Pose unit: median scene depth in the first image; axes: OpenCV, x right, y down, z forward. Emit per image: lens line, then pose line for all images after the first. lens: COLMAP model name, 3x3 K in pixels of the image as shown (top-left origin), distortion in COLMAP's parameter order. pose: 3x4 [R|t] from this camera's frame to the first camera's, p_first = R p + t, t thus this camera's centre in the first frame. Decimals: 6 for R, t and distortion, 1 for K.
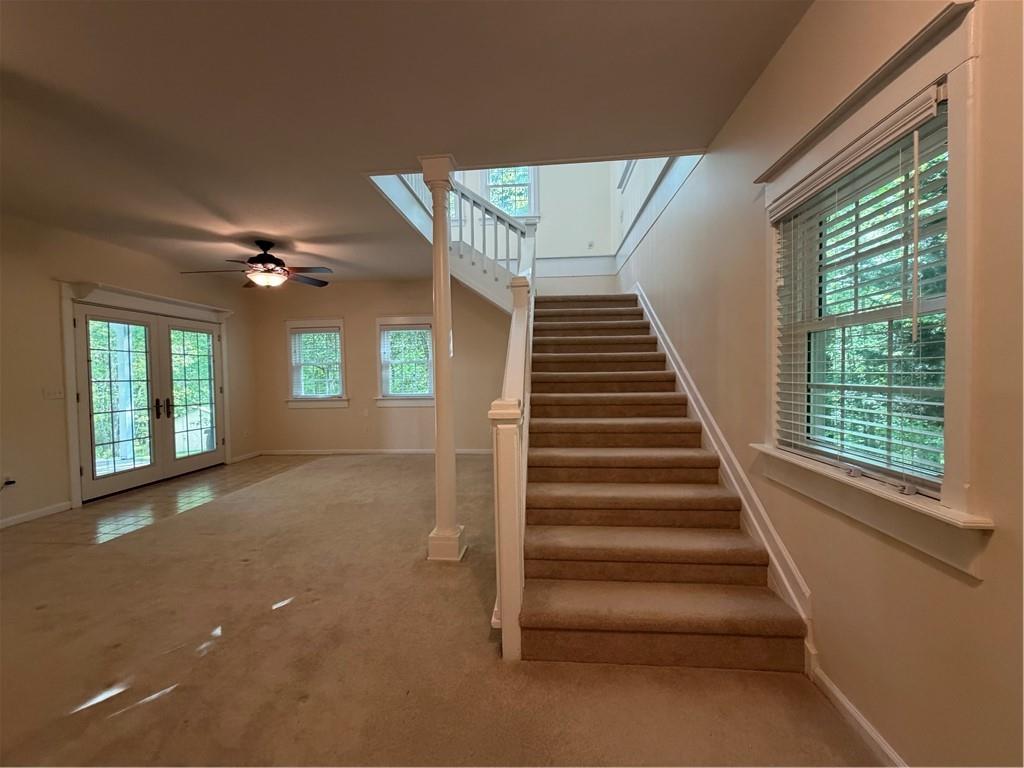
lens RADIAL K [[405.1, 0, 512.0], [0, 405.1, 384.0], [0, 0, 1]] dist [0.000094, 0.000004]
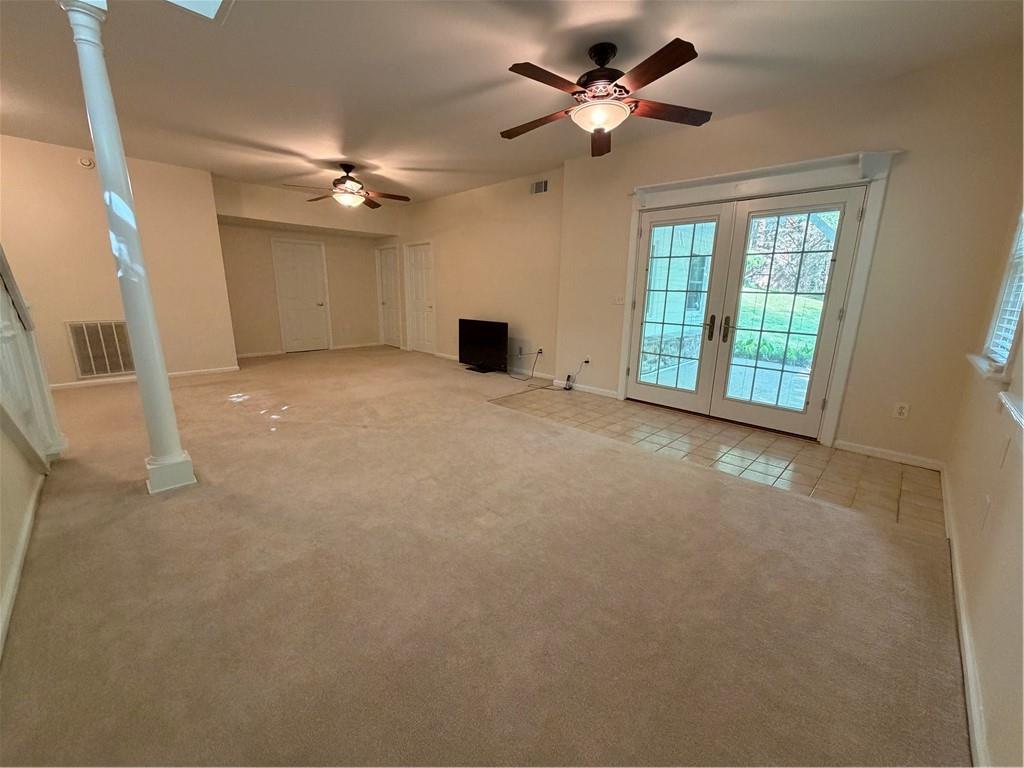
lens RADIAL K [[405.1, 0, 512.0], [0, 405.1, 384.0], [0, 0, 1]] dist [0.000094, 0.000004]
pose [[-0.635839, 0.182952, -0.749825, -0.001046], [-0.026637, 0.965720, 0.258217, -0.029427], [0.771362, 0.184157, -0.609169, 1.226107]]
